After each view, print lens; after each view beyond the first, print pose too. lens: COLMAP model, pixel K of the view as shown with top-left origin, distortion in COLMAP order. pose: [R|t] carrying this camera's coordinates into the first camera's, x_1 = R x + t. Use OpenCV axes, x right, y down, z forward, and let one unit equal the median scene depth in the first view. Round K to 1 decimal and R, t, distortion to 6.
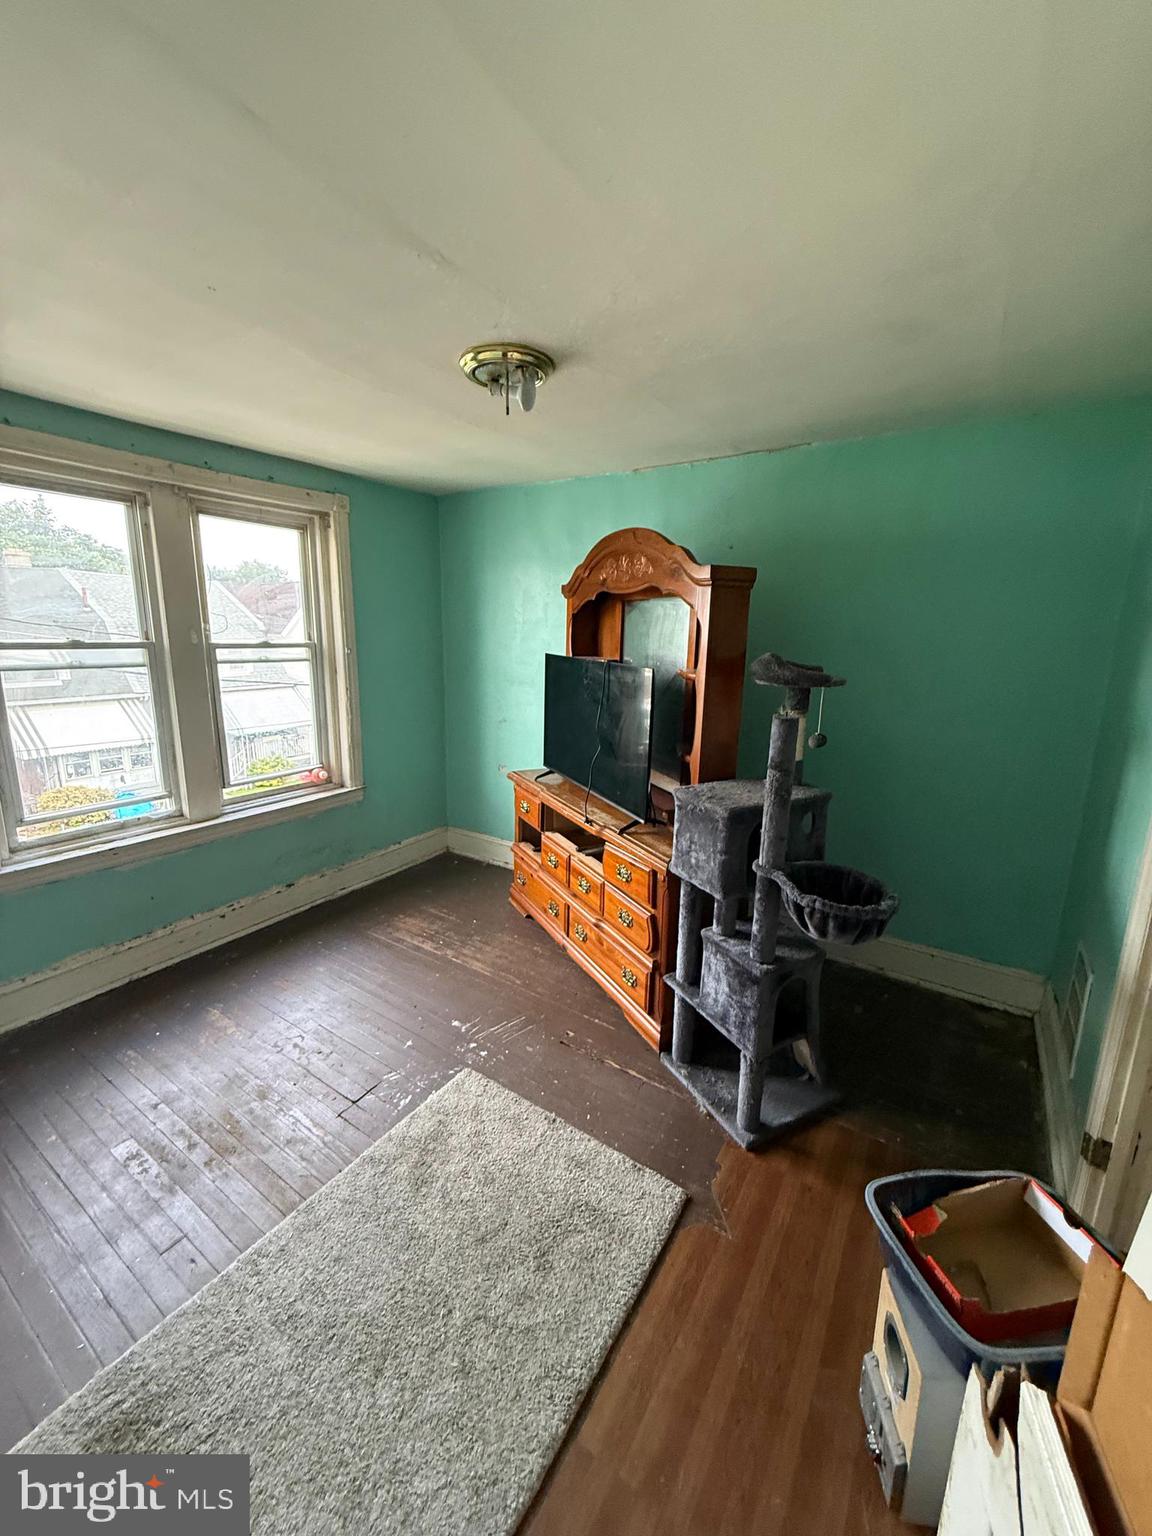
lens RADIAL K [[609.6, 0, 579.2], [0, 609.6, 762.9], [0, 0, 1]] dist [-0.001235, -0.000017]
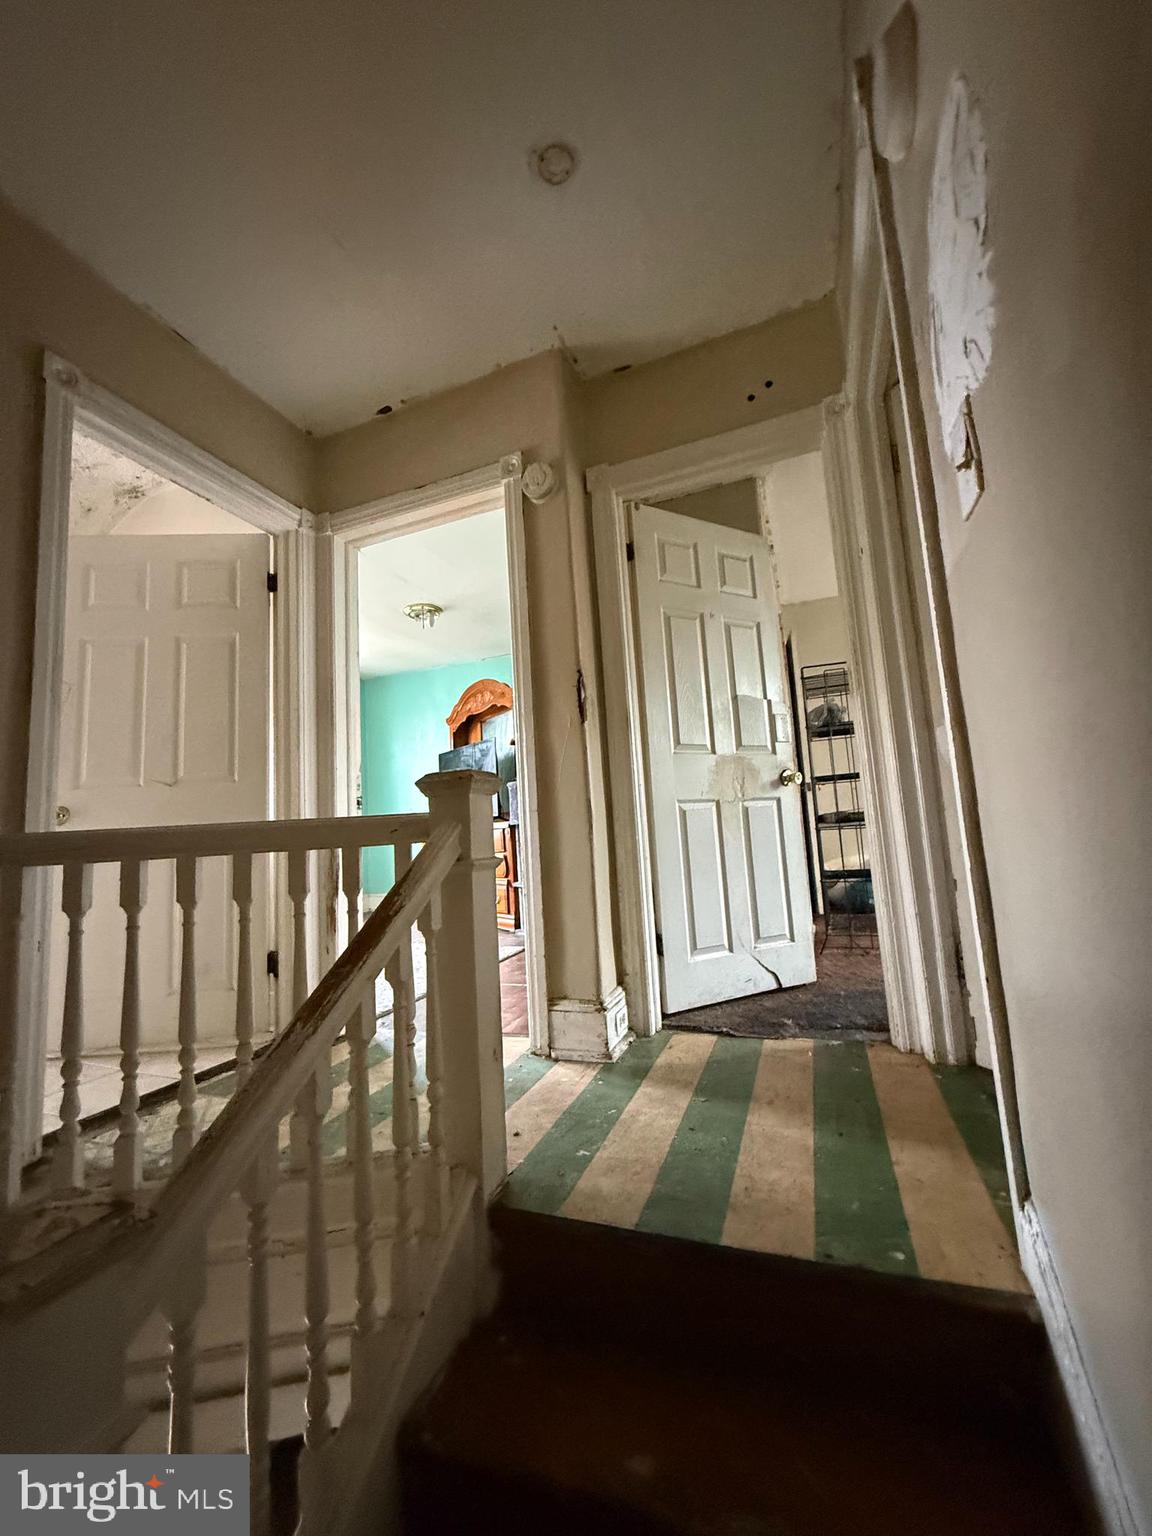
lens RADIAL K [[609.6, 0, 573.0], [0, 609.6, 761.8], [0, 0, 1]] dist [-0.001235, -0.000017]
pose [[0.979219, -0.056146, 0.194879, -0.024915], [0.115973, 0.943321, -0.310959, 0.533088], [-0.166374, 0.327097, 0.930230, -0.837695]]
